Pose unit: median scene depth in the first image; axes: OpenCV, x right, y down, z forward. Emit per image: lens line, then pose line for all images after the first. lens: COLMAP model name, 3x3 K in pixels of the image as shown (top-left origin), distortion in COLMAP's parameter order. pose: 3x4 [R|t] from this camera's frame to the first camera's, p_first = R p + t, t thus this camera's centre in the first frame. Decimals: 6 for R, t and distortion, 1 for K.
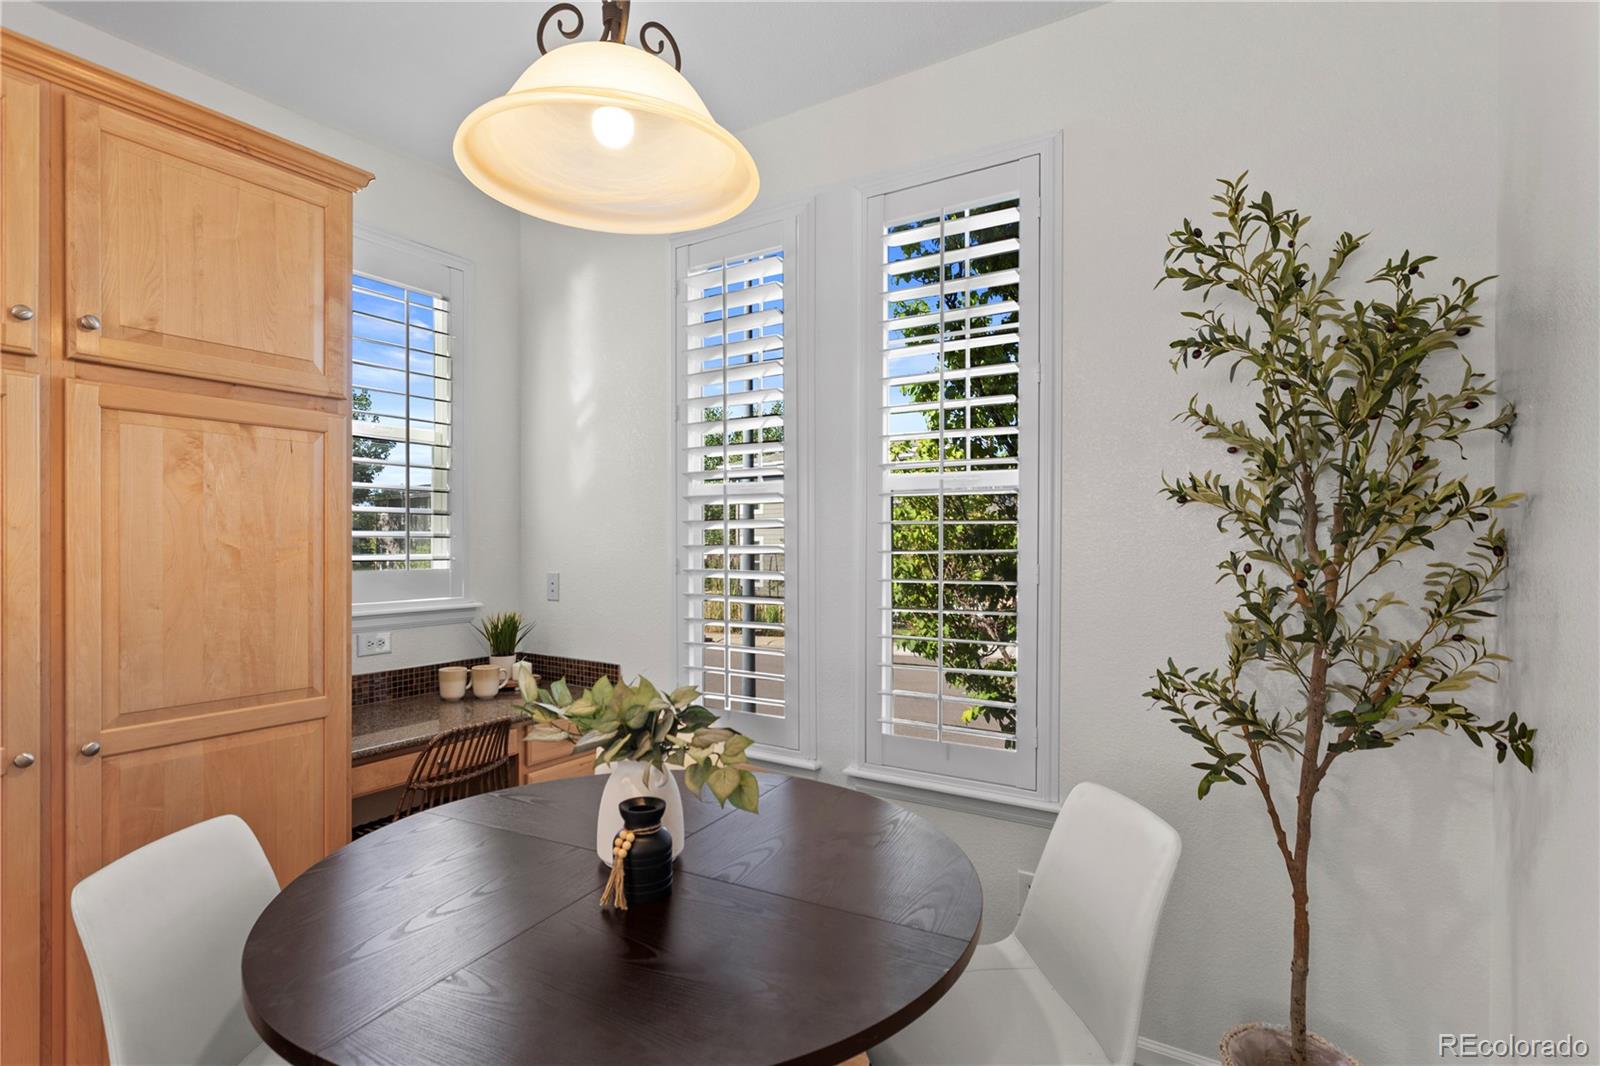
lens RADIAL K [[788.1, 0, 802.4], [0, 788.1, 543.7], [0, 0, 1]] dist [-0.003722, 0.000480]
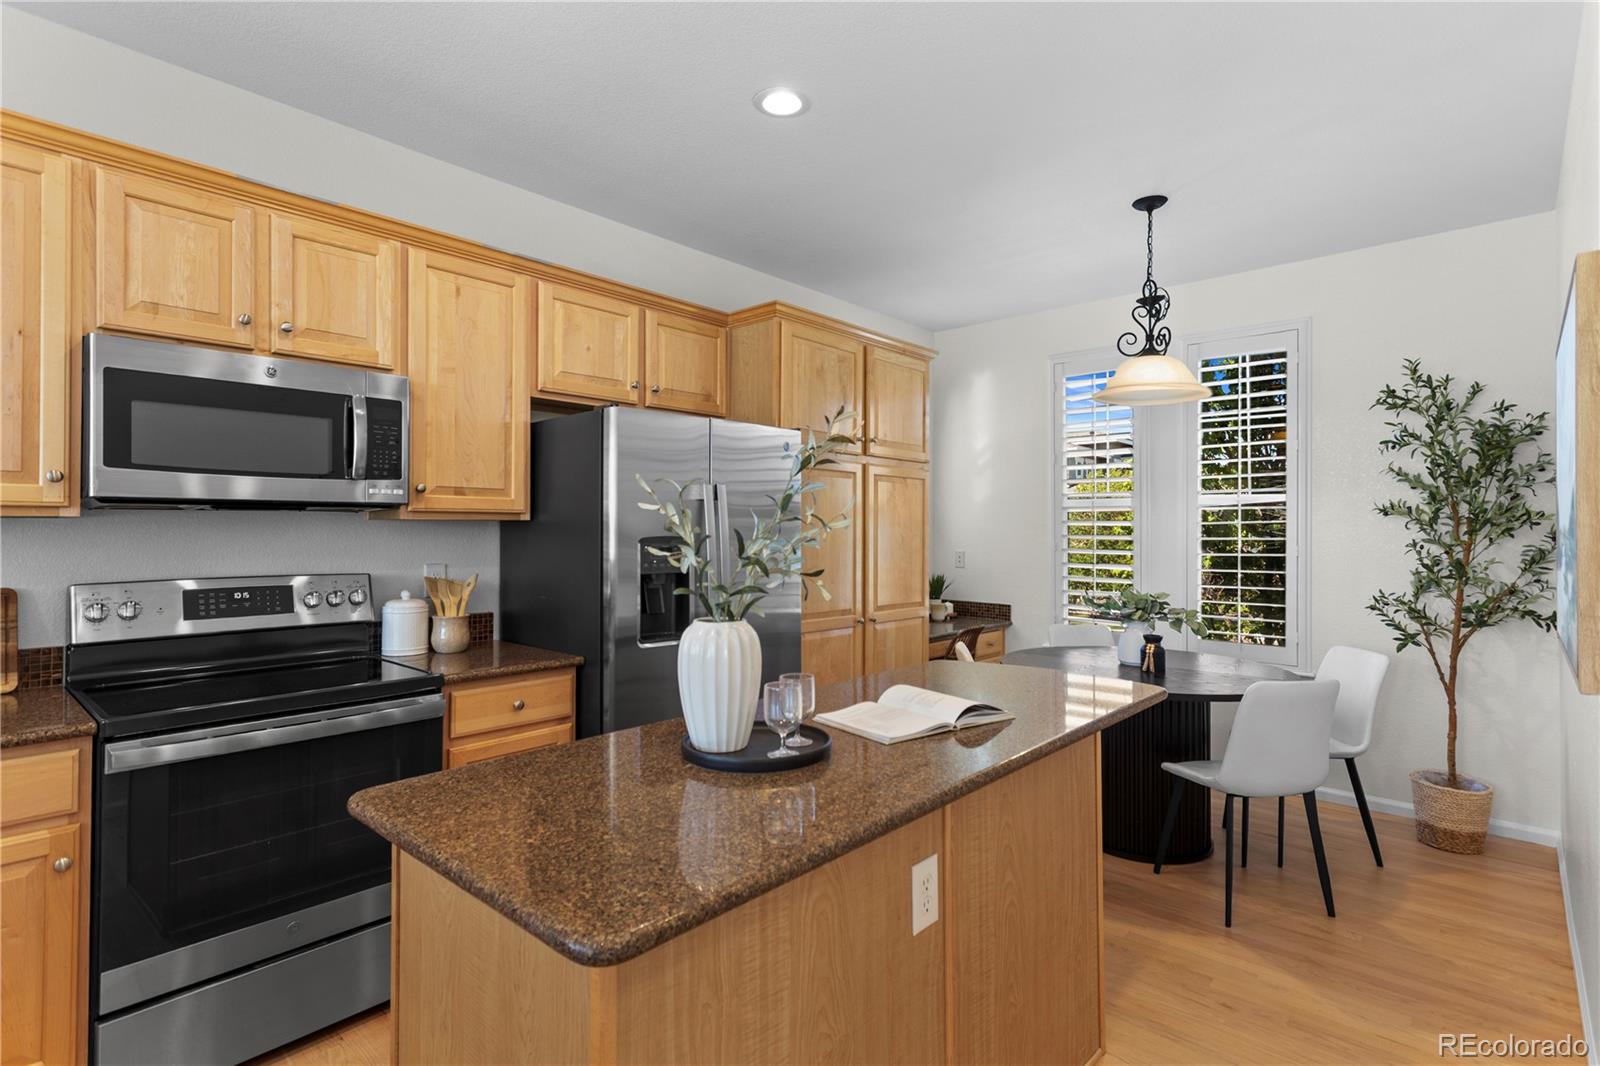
lens RADIAL K [[783.6, 0, 797.3], [0, 783.6, 521.1], [0, 0, 1]] dist [0.006604, 0.000224]
pose [[0.984271, 0.001744, -0.176659, -0.705657], [-0.005220, 0.999802, -0.019212, 0.011704], [0.176590, 0.019832, 0.984085, -1.366640]]
